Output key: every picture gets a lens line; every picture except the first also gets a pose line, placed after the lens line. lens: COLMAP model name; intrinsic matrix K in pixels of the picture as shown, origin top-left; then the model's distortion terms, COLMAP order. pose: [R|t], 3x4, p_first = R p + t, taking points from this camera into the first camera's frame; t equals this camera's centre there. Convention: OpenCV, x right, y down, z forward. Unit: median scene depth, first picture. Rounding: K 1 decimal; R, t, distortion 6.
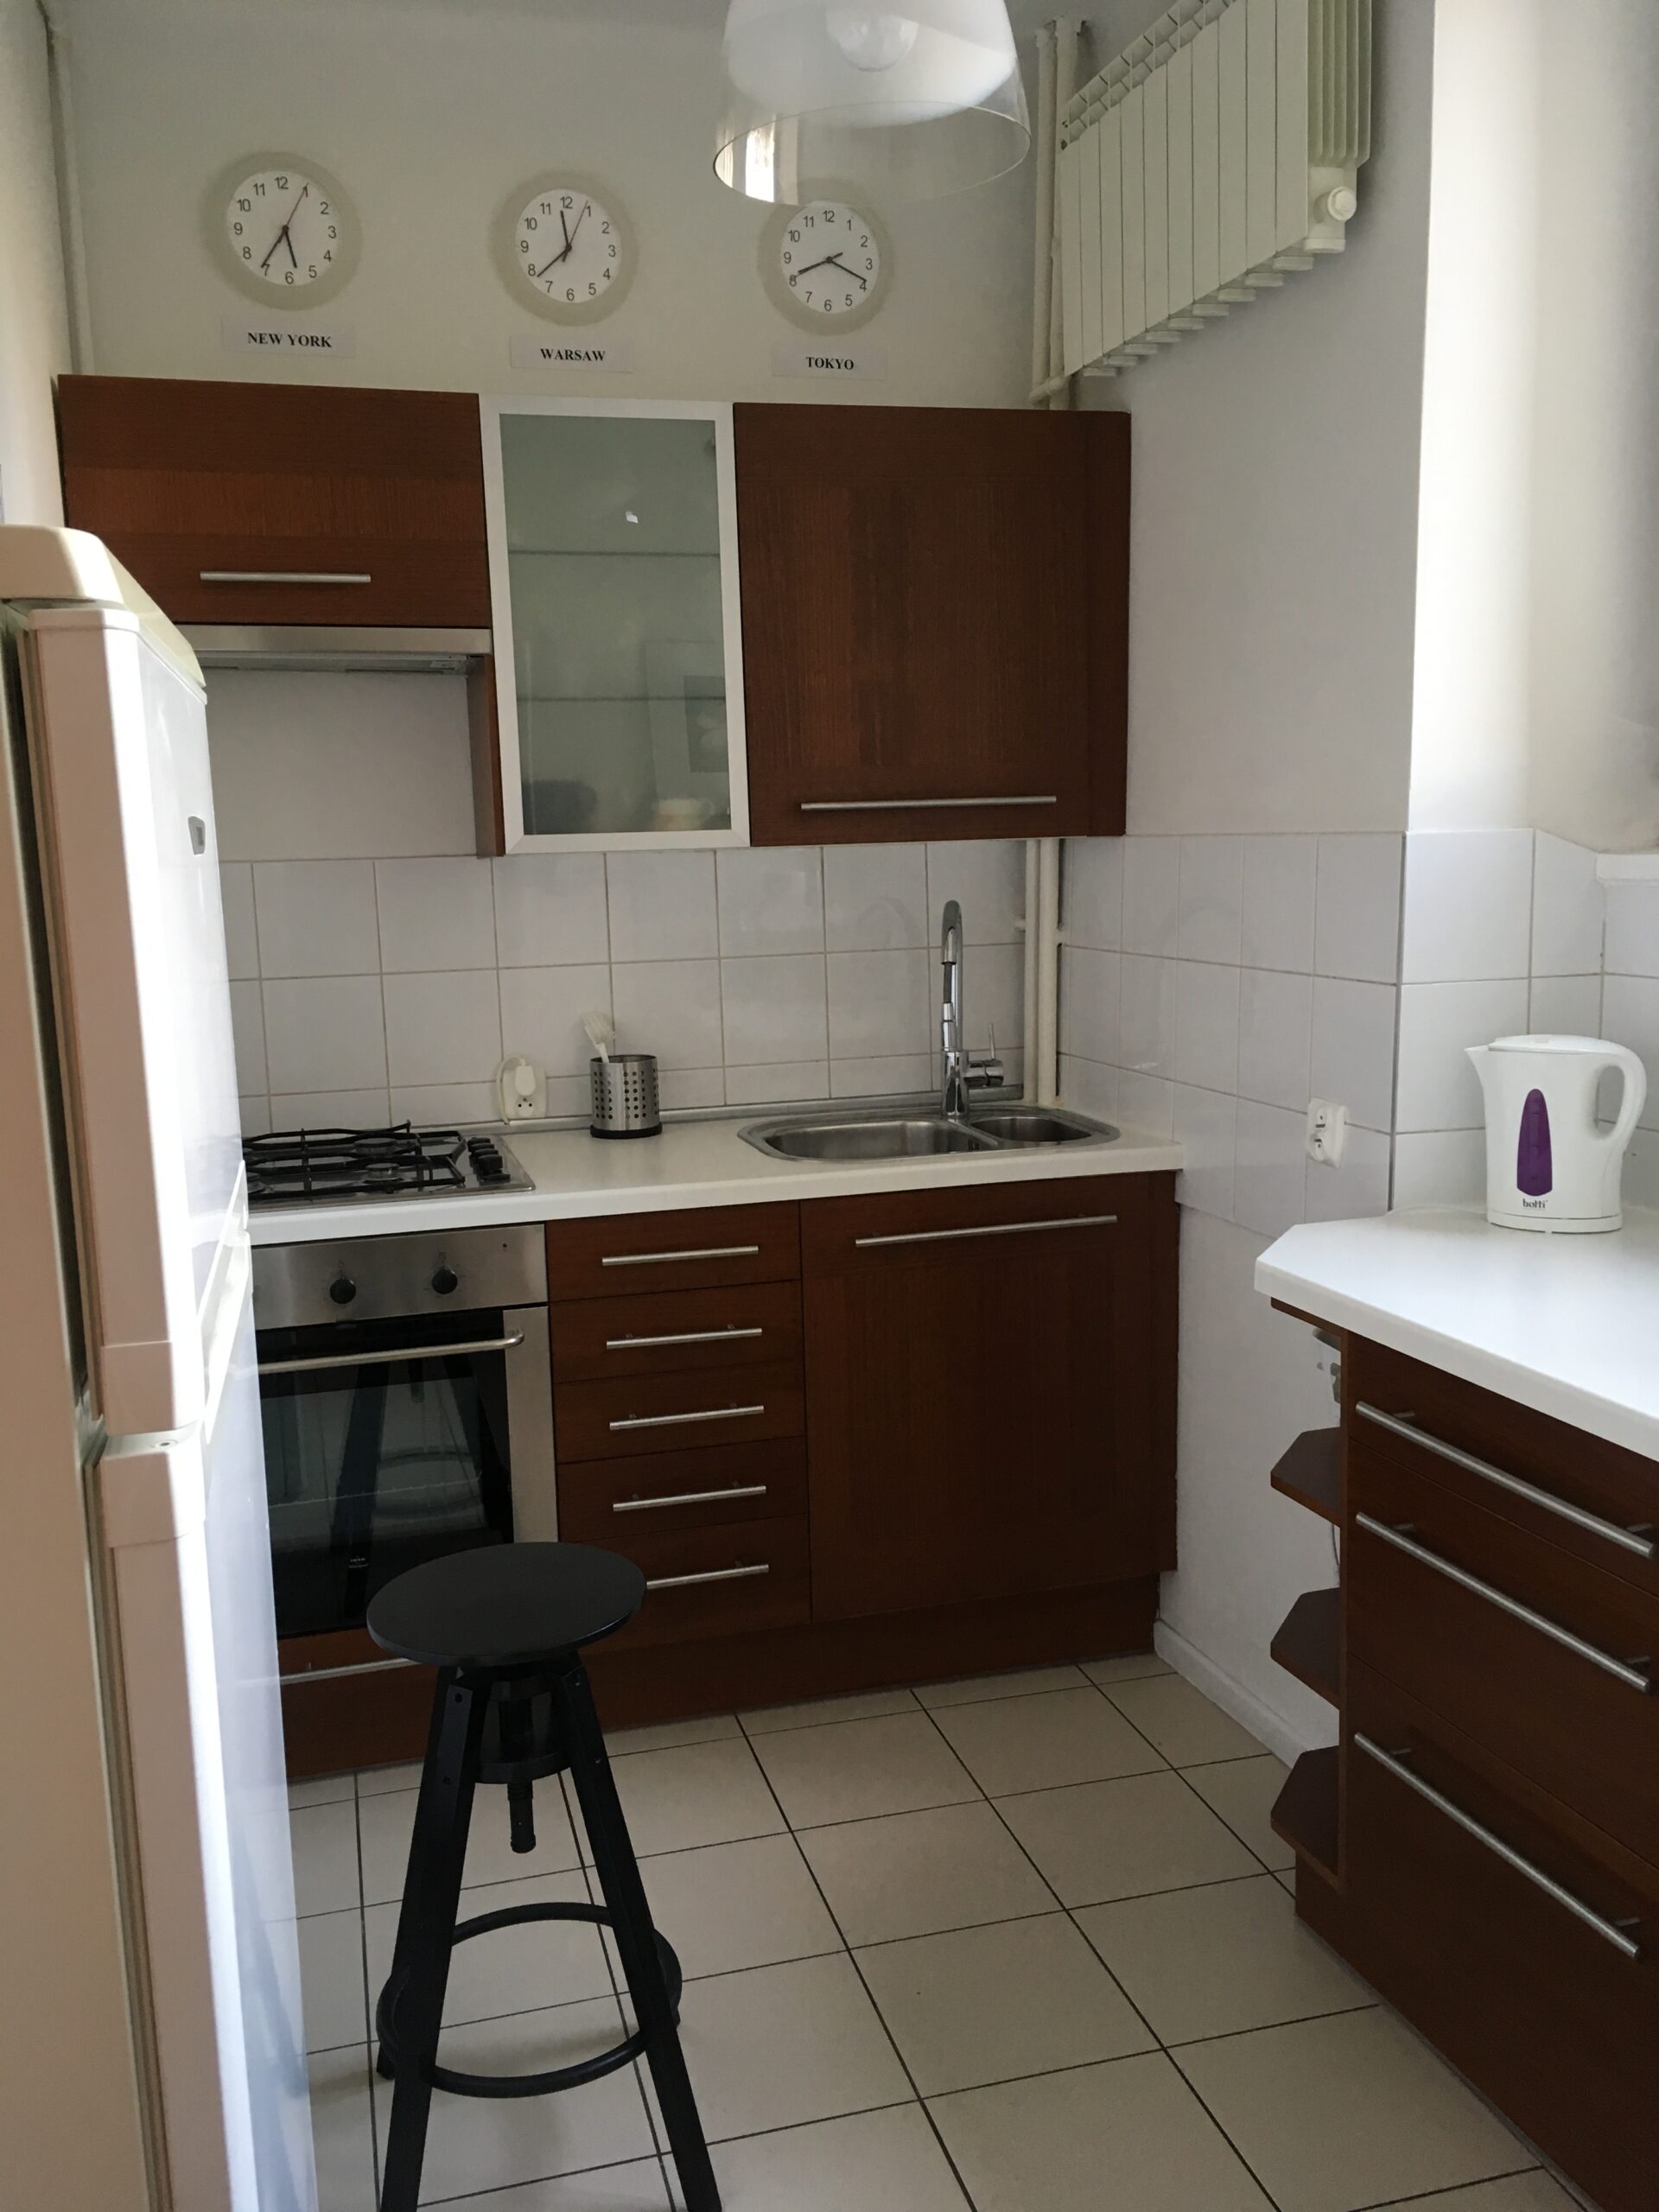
lens RADIAL K [[1869.6, 0, 832.4], [0, 1869.6, 1106.3], [0, 0, 1]] dist [0.054896, -0.074041]
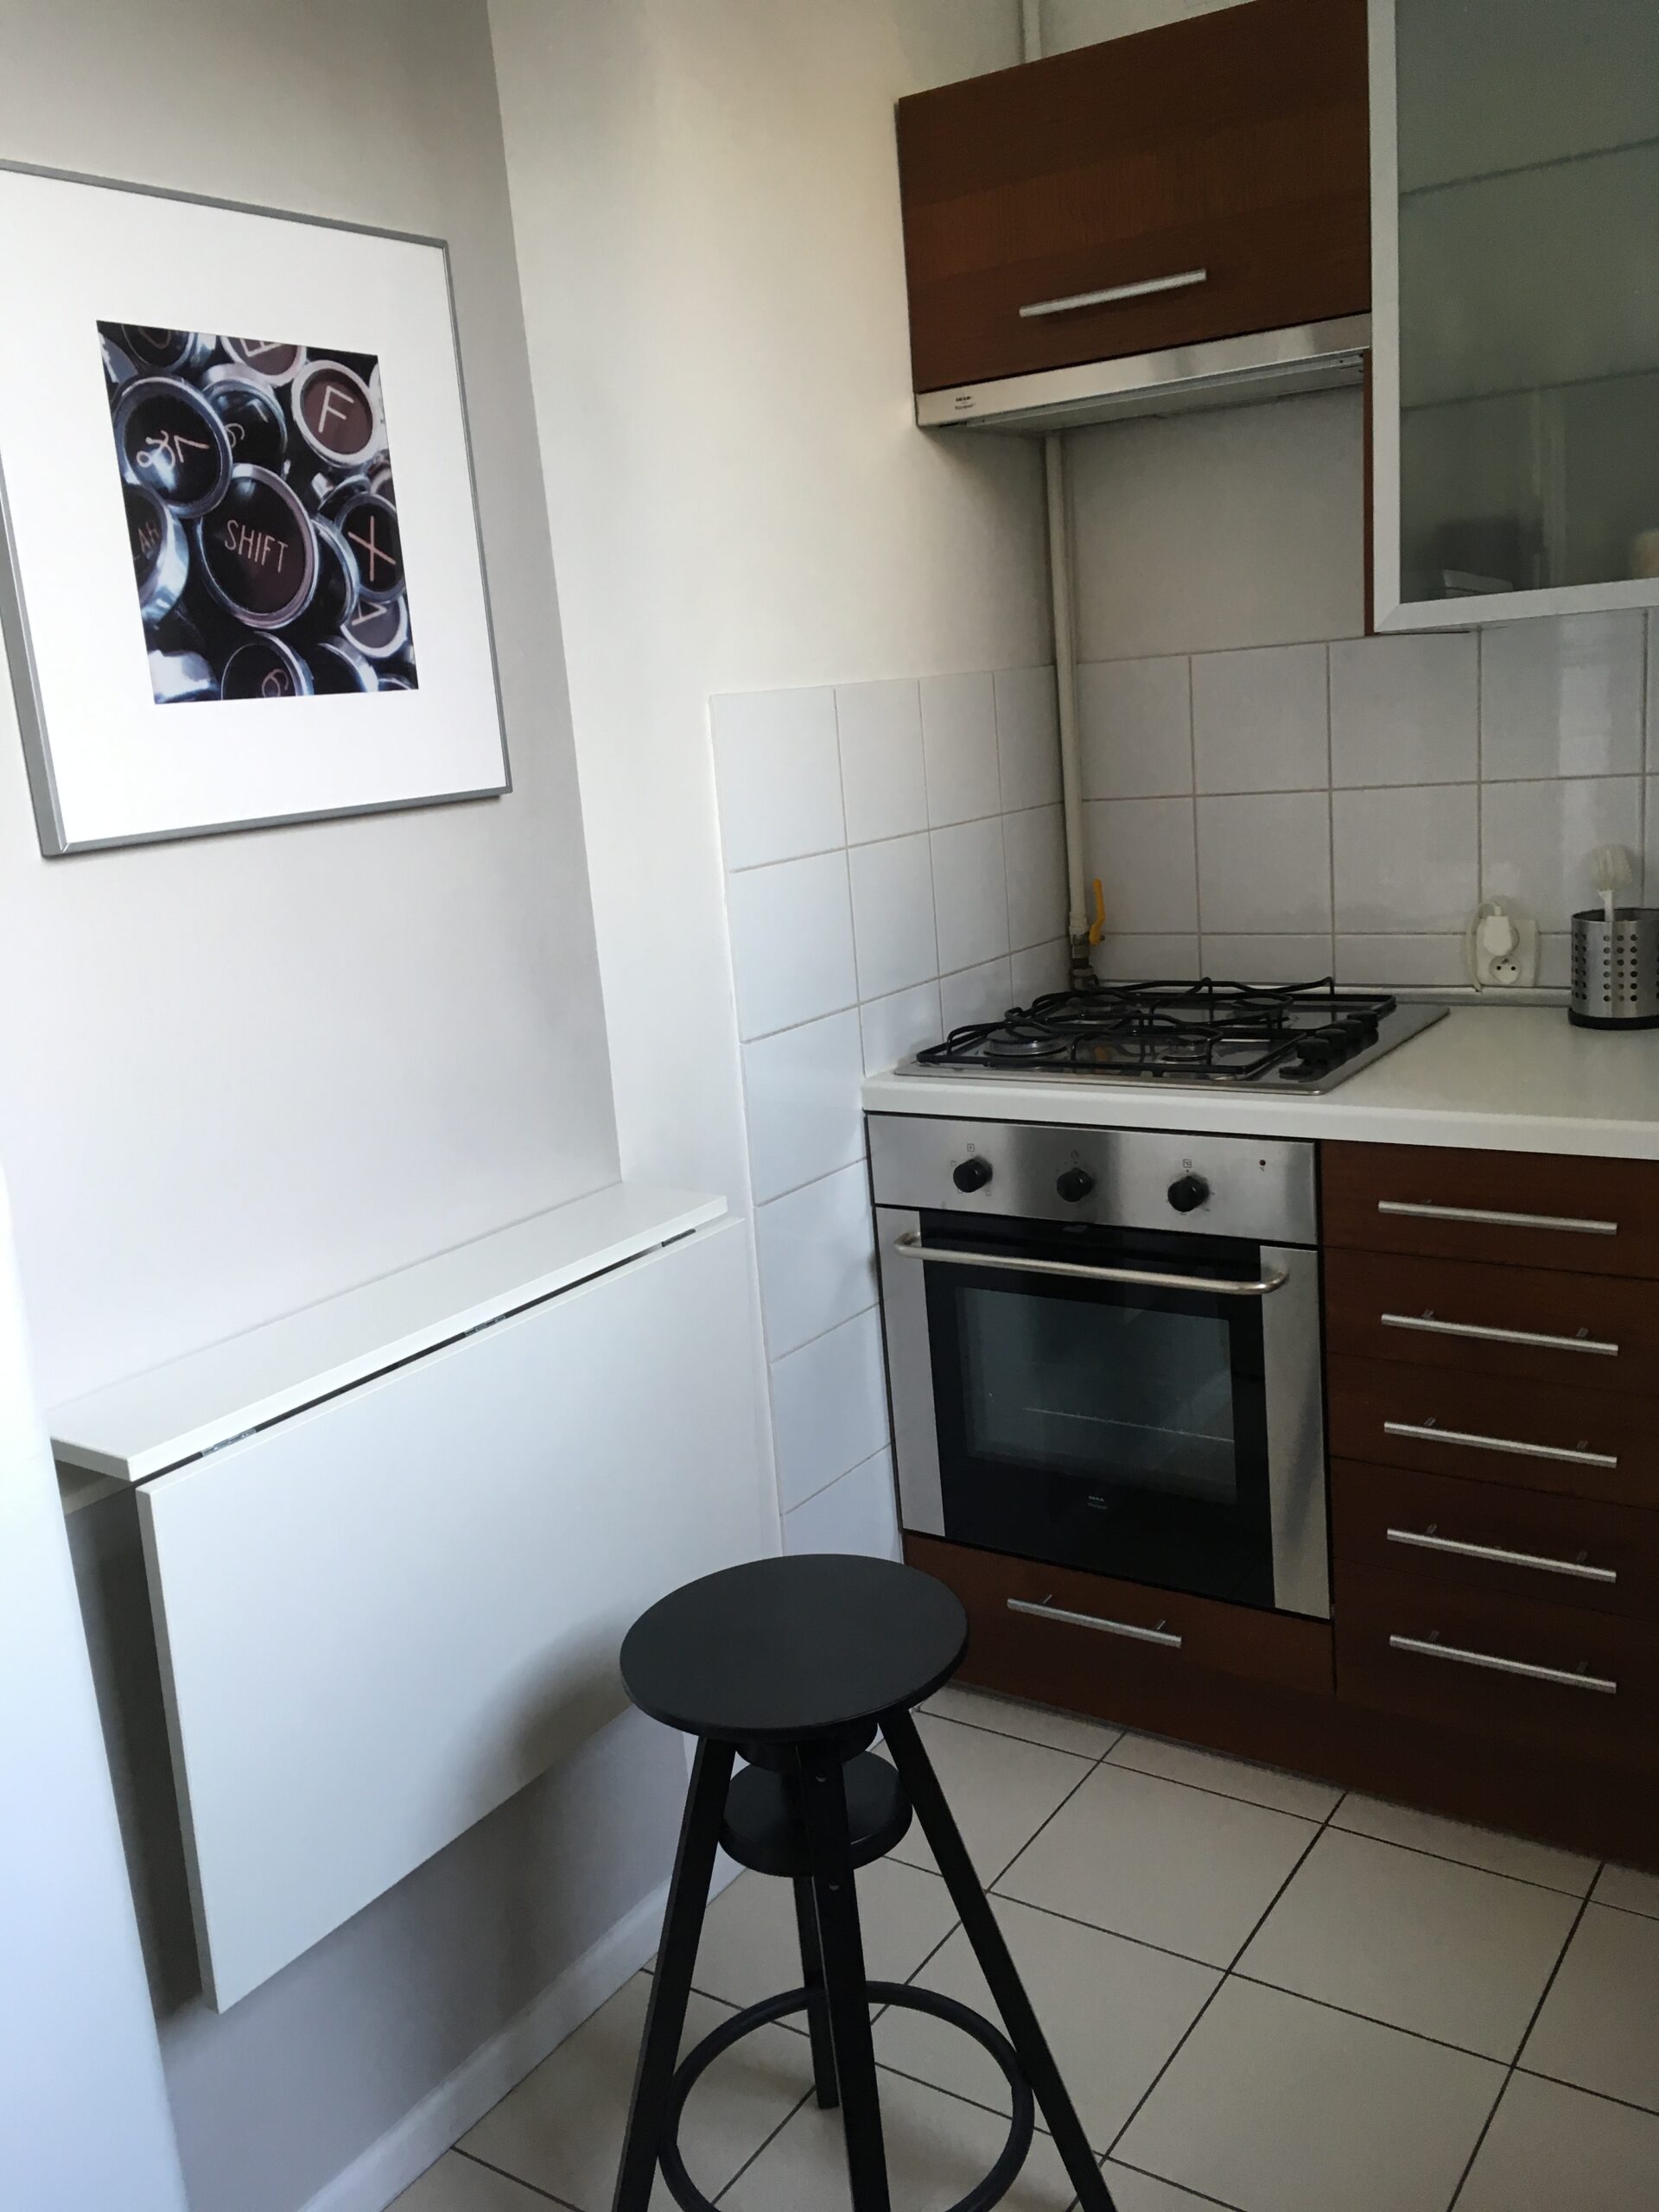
lens RADIAL K [[1869.6, 0, 829.2], [0, 1869.6, 1105.2], [0, 0, 1]] dist [0.054896, -0.074041]
pose [[0.644748, 0.141100, -0.751260, 0.260845], [-0.046799, 0.988258, 0.145449, -0.048085], [0.762962, -0.058619, 0.643781, 0.347331]]
